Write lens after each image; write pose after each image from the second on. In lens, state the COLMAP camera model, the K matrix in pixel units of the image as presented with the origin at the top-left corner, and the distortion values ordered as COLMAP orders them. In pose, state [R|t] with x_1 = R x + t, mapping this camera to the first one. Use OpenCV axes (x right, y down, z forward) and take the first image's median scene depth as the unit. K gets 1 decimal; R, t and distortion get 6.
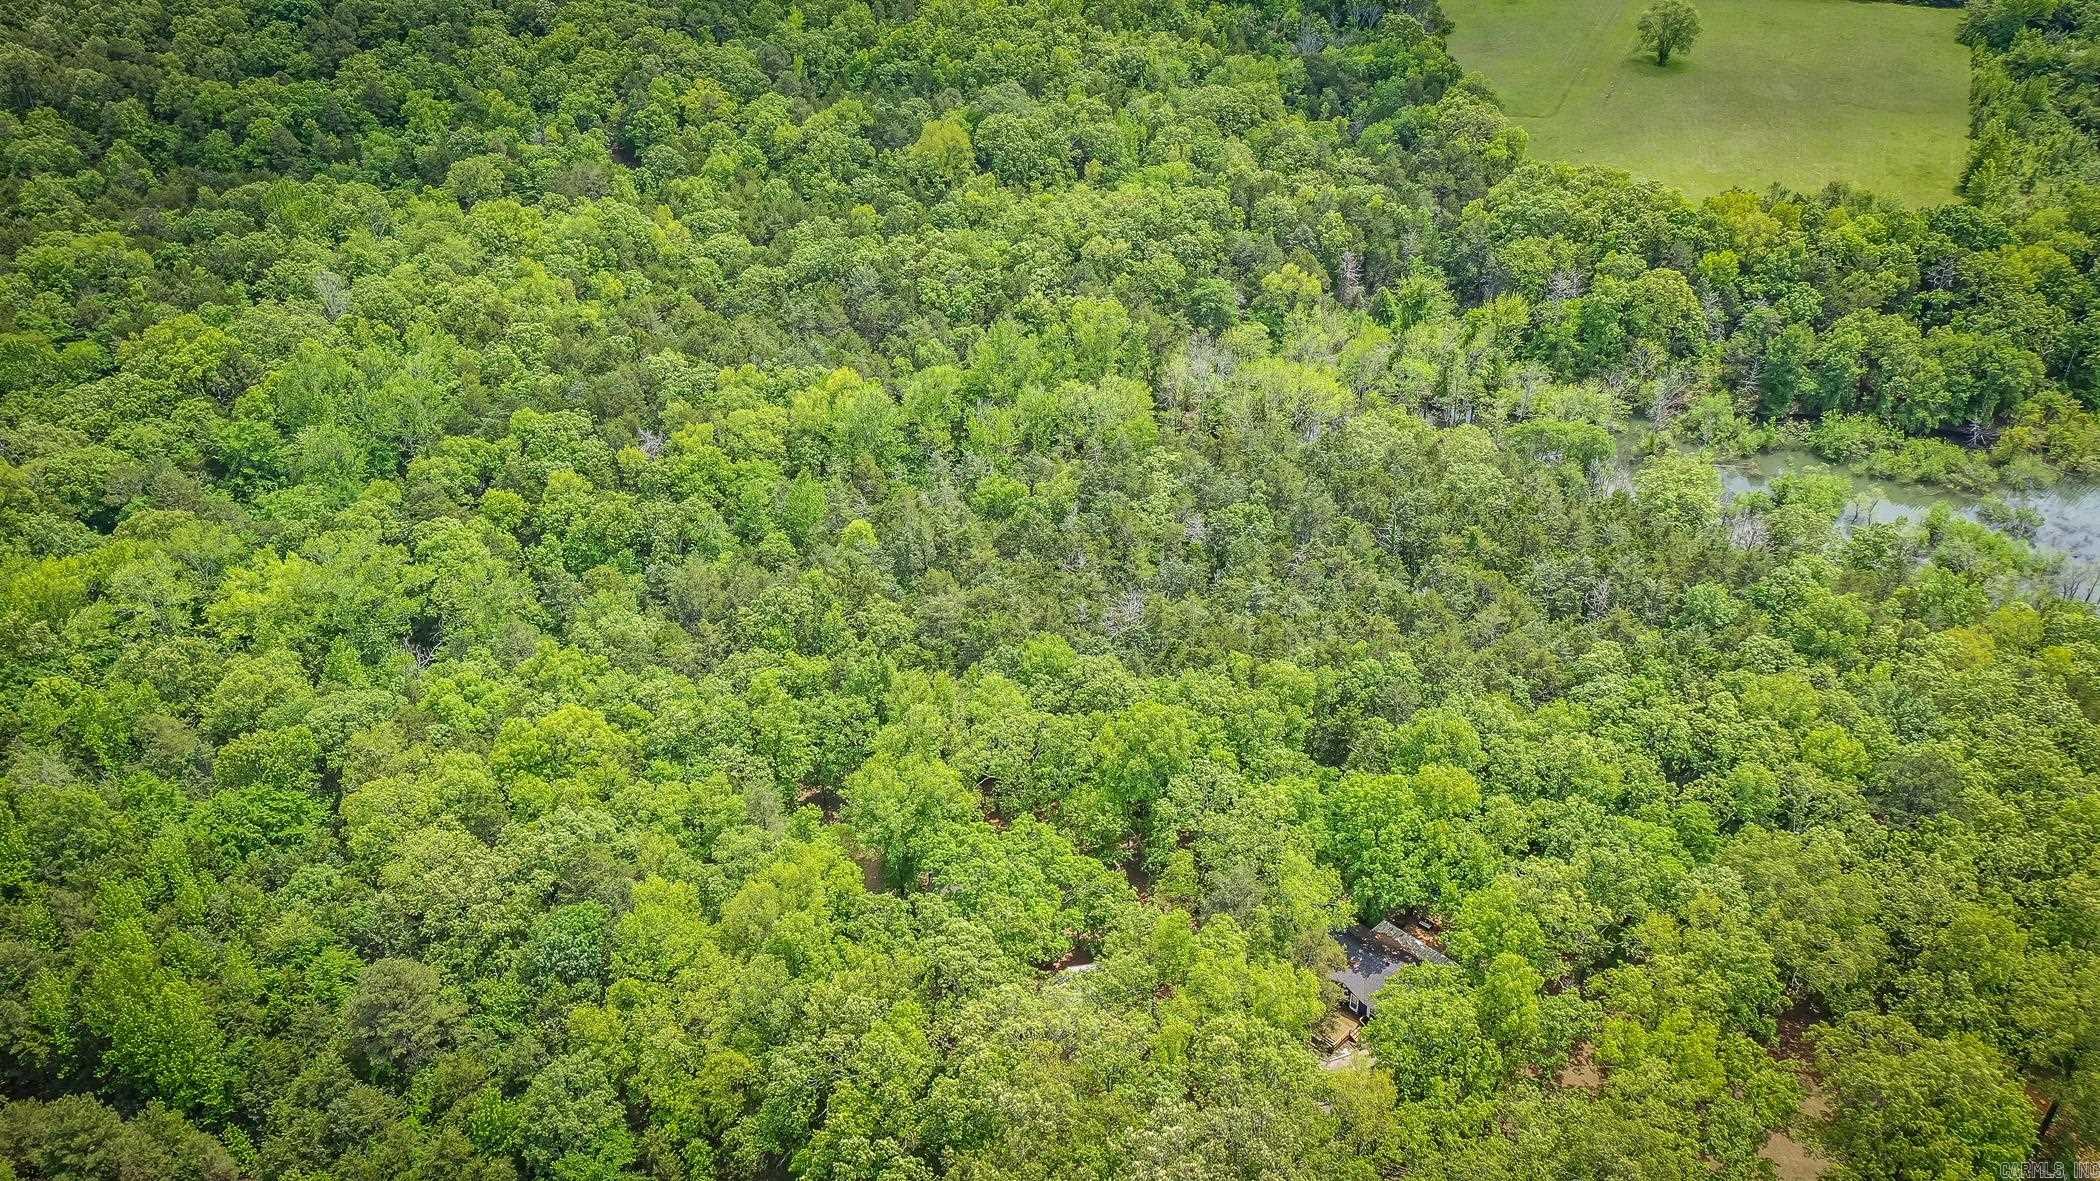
lens RADIAL K [[1784.8, 0, 1050.0], [0, 1784.8, 590.5], [0, 0, 1]] dist [0.027293, 0.006188]
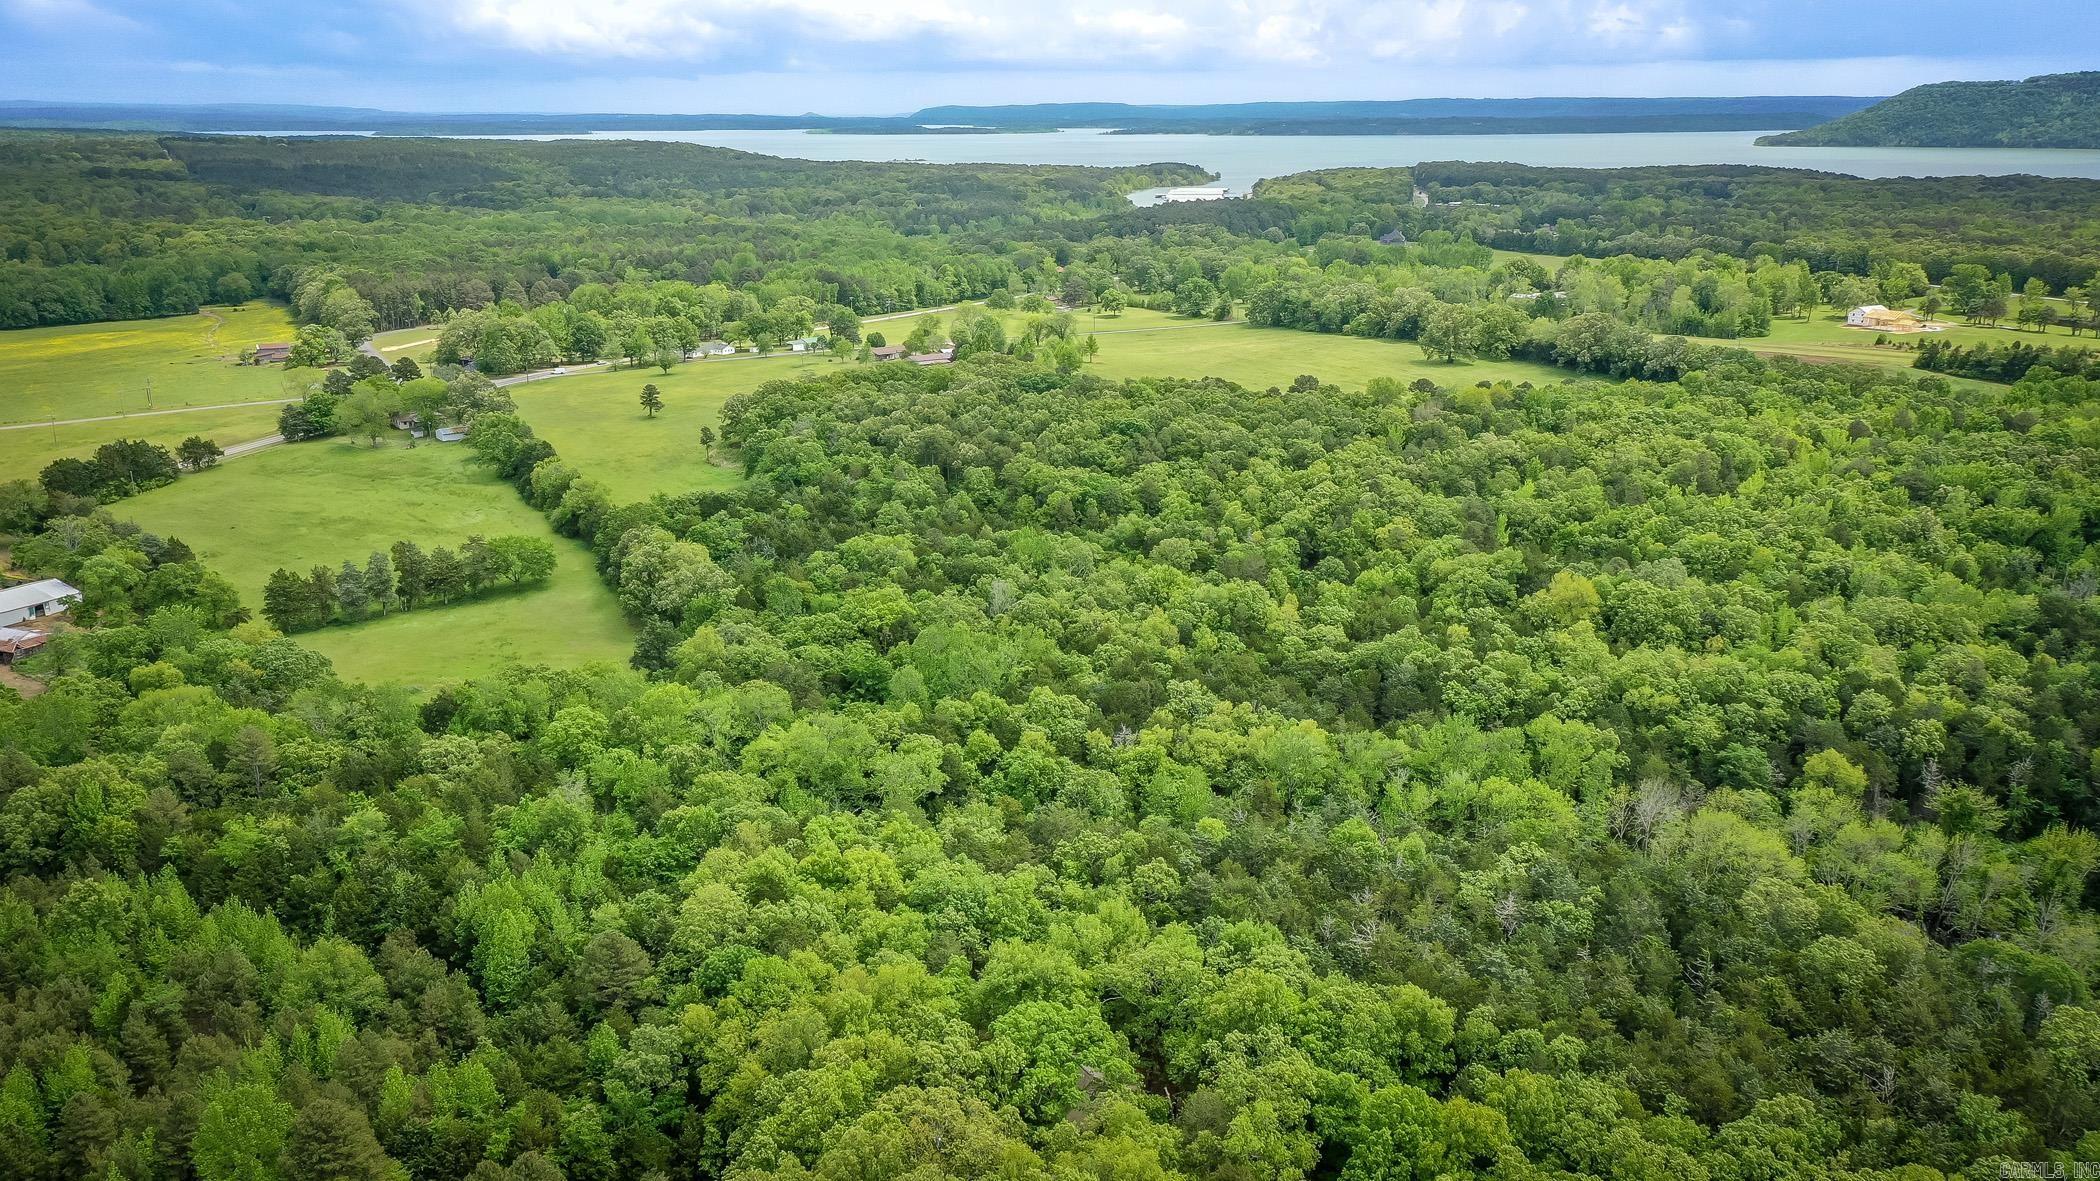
lens RADIAL K [[1784.8, 0, 1050.0], [0, 1784.8, 590.5], [0, 0, 1]] dist [0.027293, 0.006188]
pose [[0.803512, 0.158394, -0.573829, 0.337060], [-0.321406, 0.926809, -0.194227, 0.062558], [0.501066, 0.340496, 0.795610, -0.013185]]
